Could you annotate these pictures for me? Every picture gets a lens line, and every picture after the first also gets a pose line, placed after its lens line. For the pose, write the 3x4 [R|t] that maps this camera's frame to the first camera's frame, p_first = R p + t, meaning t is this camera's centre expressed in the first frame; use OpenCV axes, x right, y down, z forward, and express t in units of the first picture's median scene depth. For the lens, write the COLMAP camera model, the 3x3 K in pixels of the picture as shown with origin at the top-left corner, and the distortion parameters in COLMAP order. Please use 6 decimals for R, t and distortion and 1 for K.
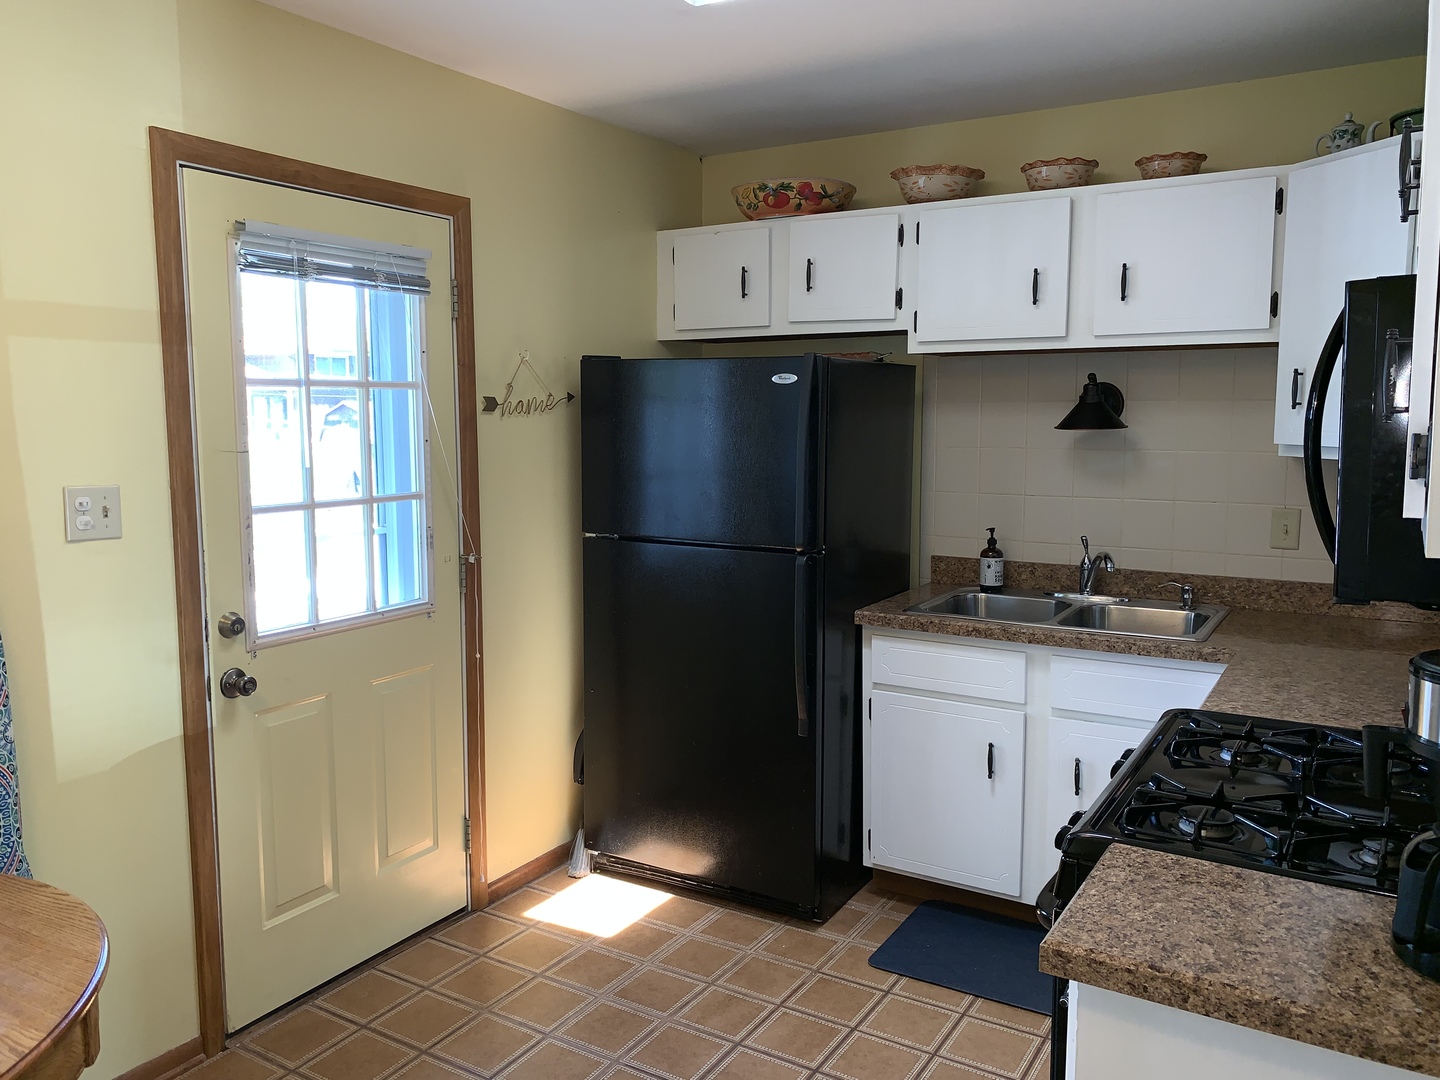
lens RADIAL K [[1098.4, 0, 714.8], [0, 1098.4, 532.4], [0, 0, 1]] dist [0.043262, -0.056951]
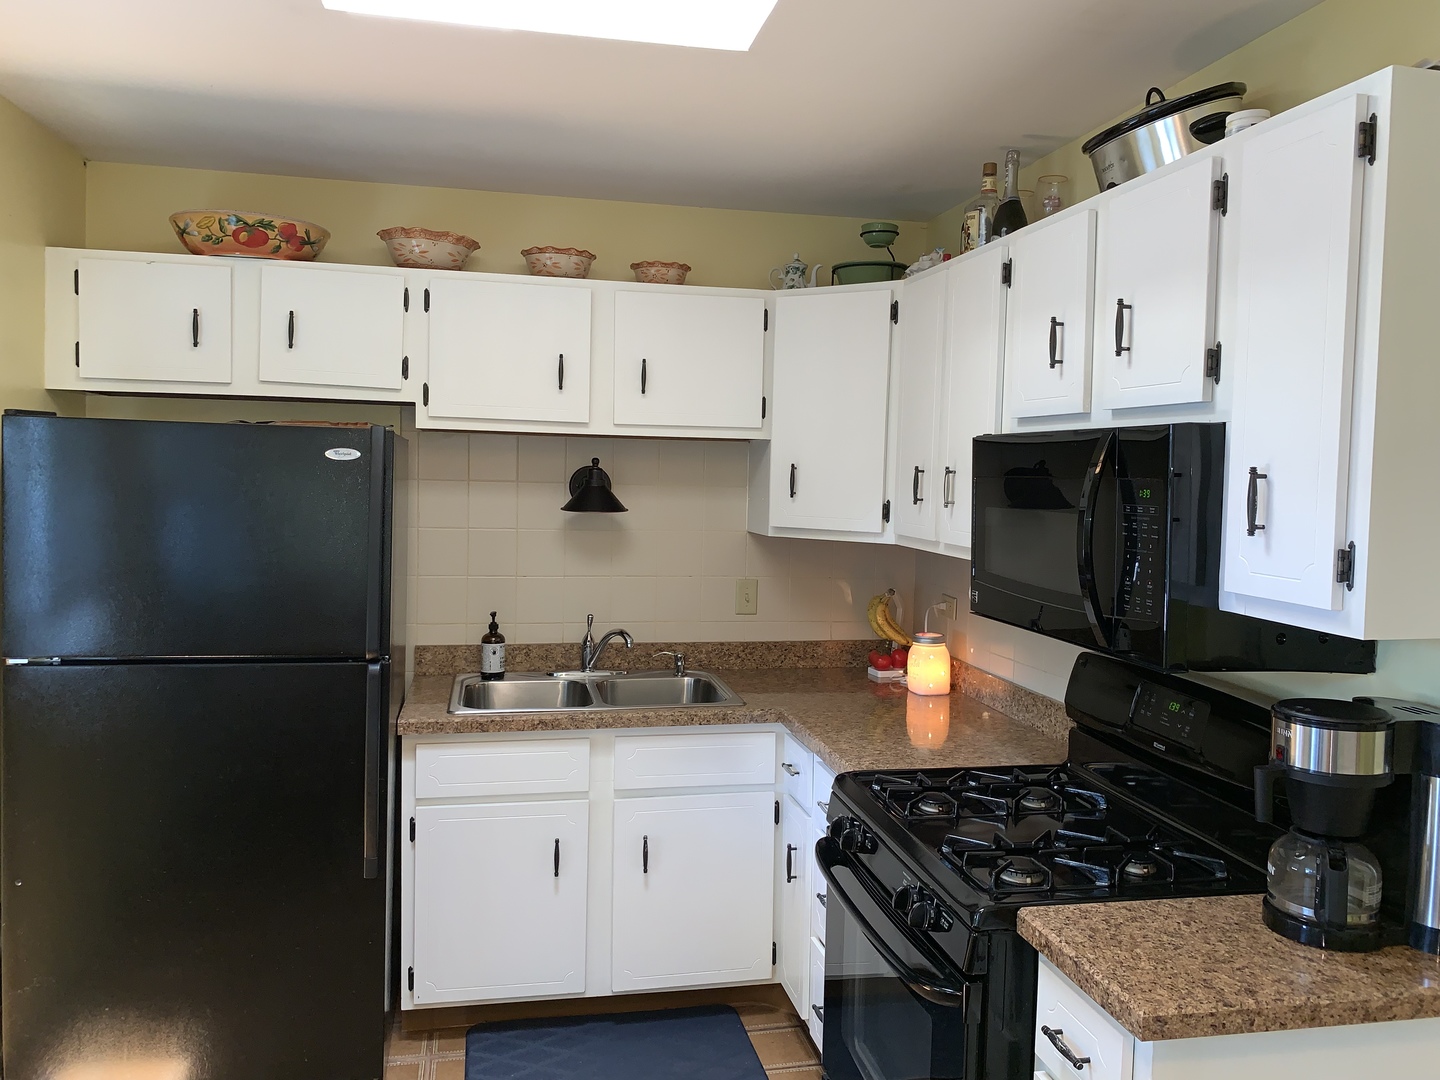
lens RADIAL K [[1098.4, 0, 729.7], [0, 1098.4, 528.7], [0, 0, 1]] dist [0.043262, -0.056951]
pose [[0.729484, -0.015105, 0.683831, -0.276455], [0.053811, 0.997925, -0.035360, -0.034321], [-0.681878, 0.062592, 0.728783, 0.167090]]
